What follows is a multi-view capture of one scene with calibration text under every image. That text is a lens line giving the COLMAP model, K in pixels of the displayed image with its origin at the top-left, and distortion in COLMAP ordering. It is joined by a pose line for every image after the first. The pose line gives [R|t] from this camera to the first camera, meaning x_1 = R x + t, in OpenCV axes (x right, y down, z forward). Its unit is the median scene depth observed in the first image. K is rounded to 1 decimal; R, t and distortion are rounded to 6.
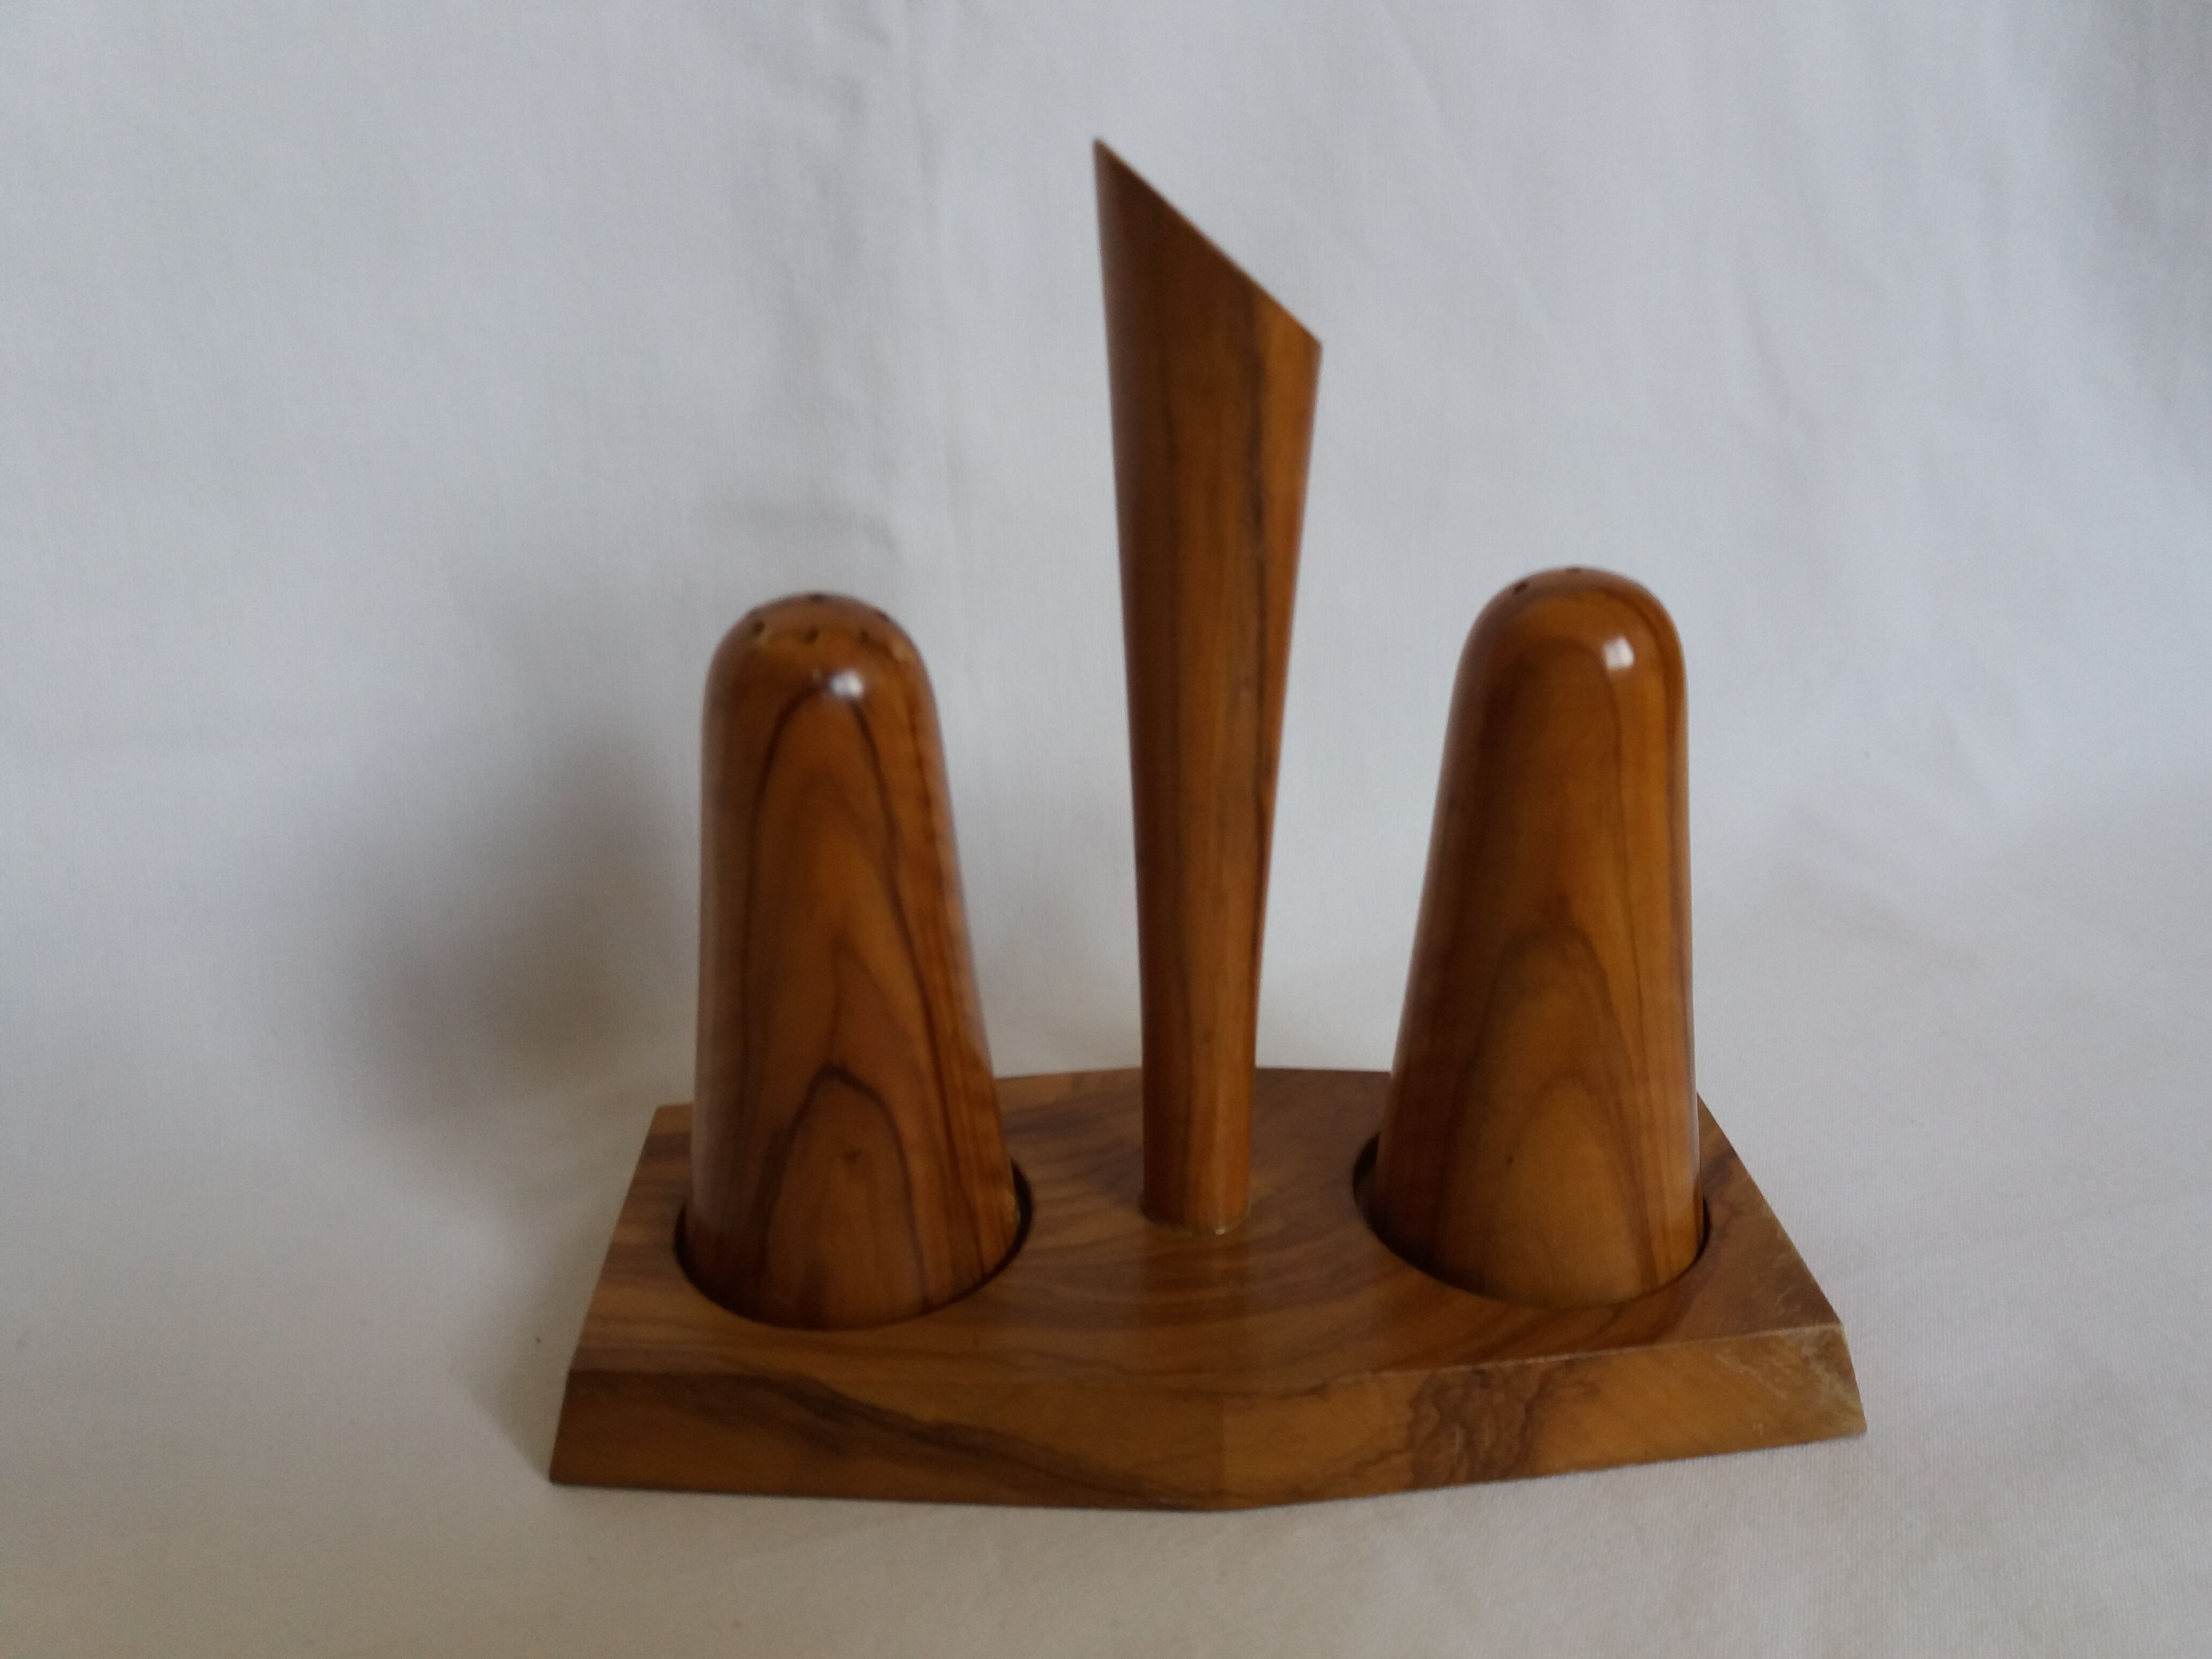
lens RADIAL K [[1820.2, 0, 1106.0], [0, 1820.2, 829.5], [0, 0, 1]] dist [0.132935, -0.427132]
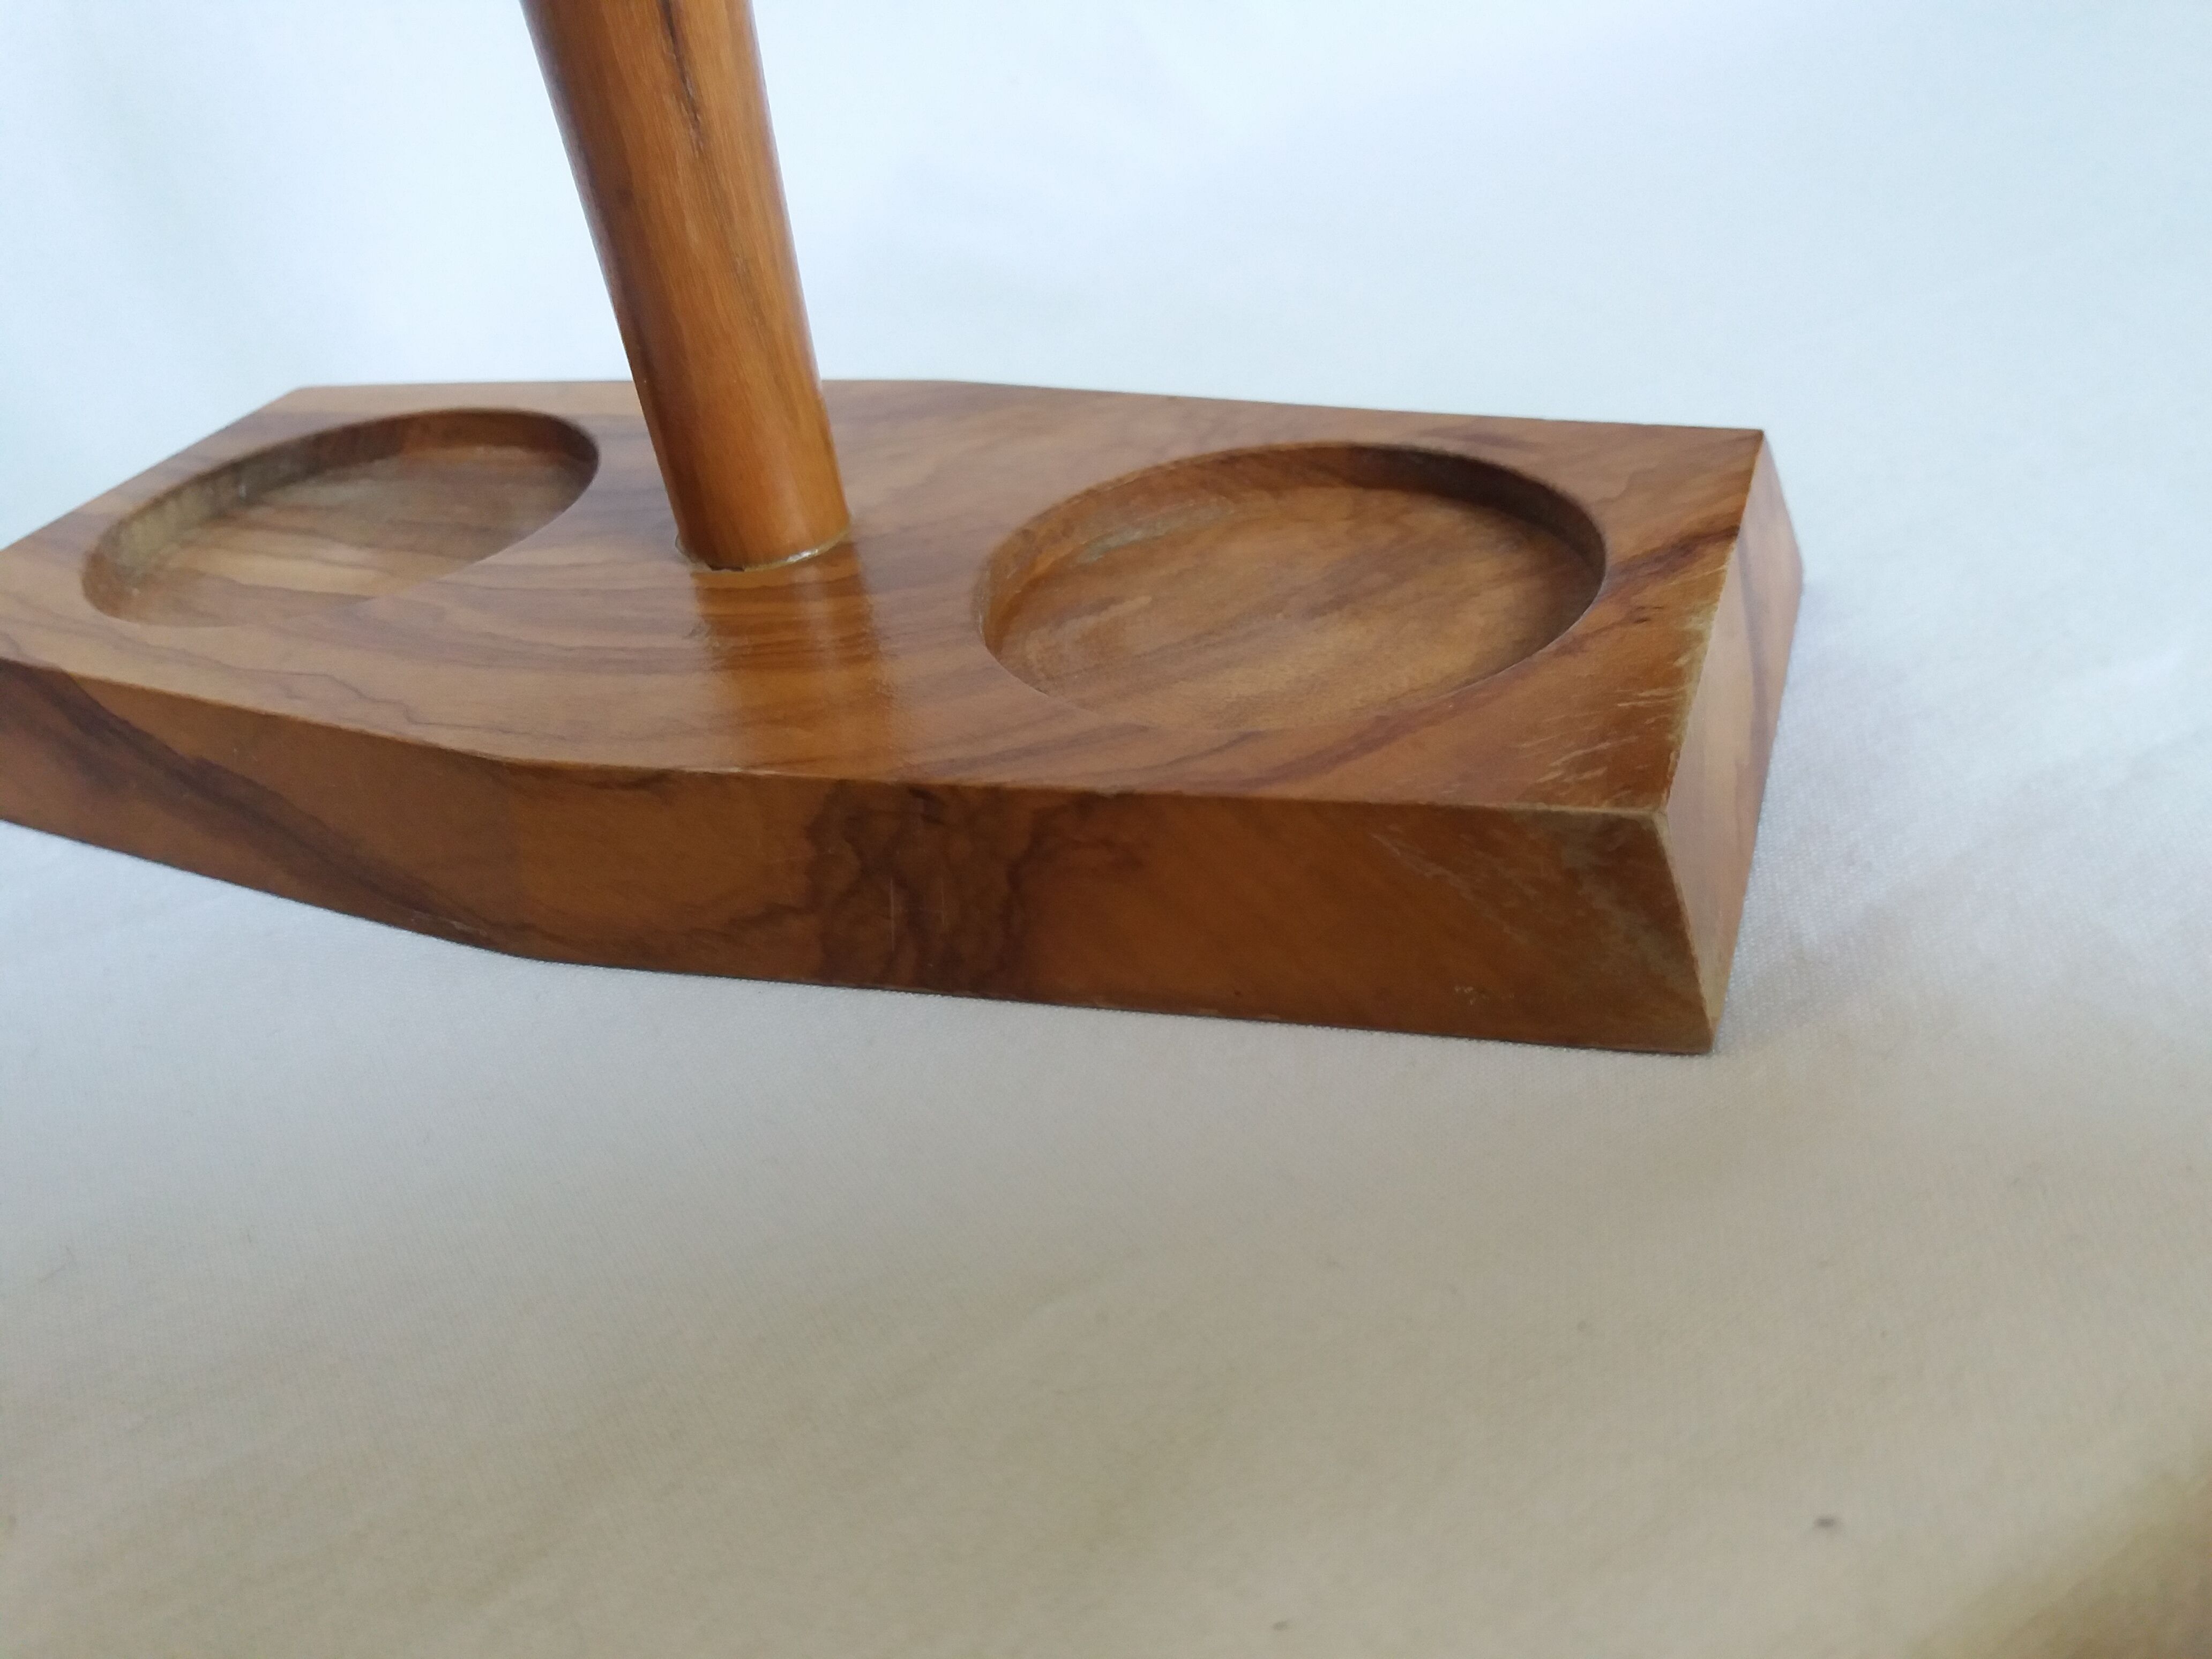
lens RADIAL K [[1810.4, 0, 1106.0], [0, 1810.4, 829.5], [0, 0, 1]] dist [0.247907, -0.810491]
pose [[0.903200, 0.134036, -0.407756, 0.476310], [-0.053935, 0.977903, 0.201982, 0.190292], [0.425818, -0.160438, 0.890471, 0.529525]]
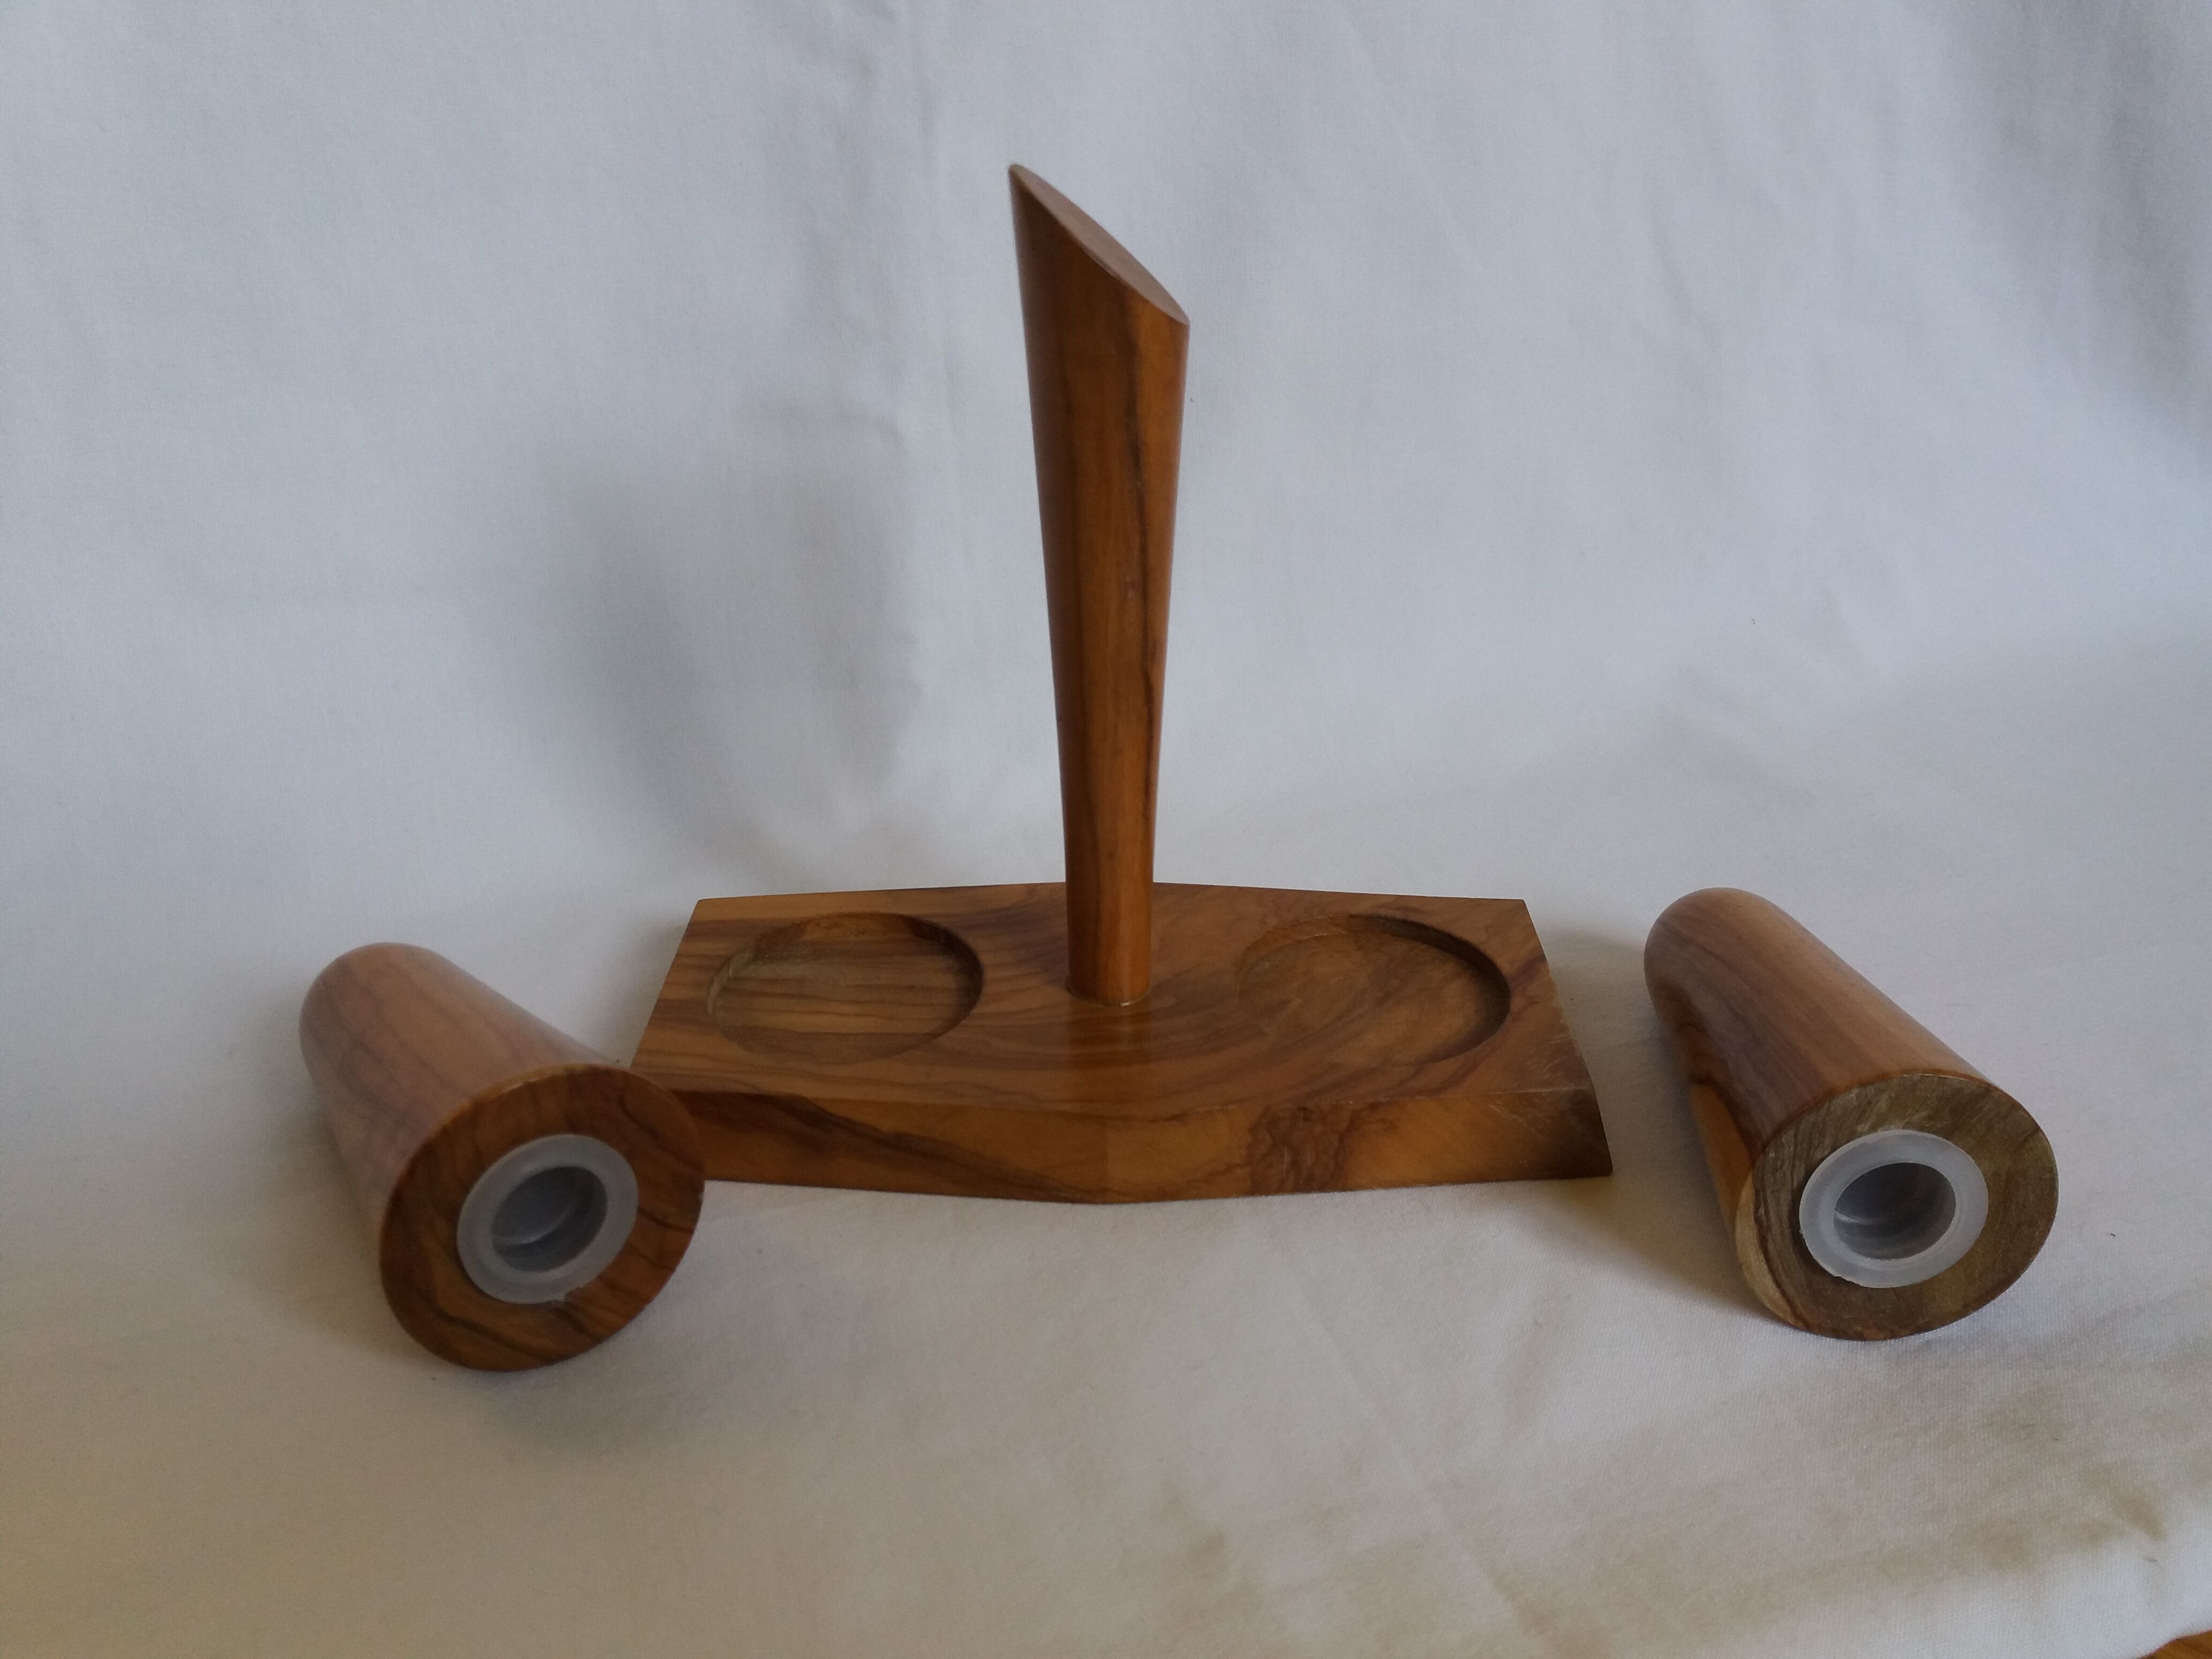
lens RADIAL K [[1810.4, 0, 1106.0], [0, 1810.4, 829.5], [0, 0, 1]] dist [0.247907, -0.810491]
pose [[0.998475, 0.022524, -0.050393, 0.122204], [-0.017989, 0.995895, 0.088715, -0.020691], [0.052184, -0.087674, 0.994781, -0.301042]]
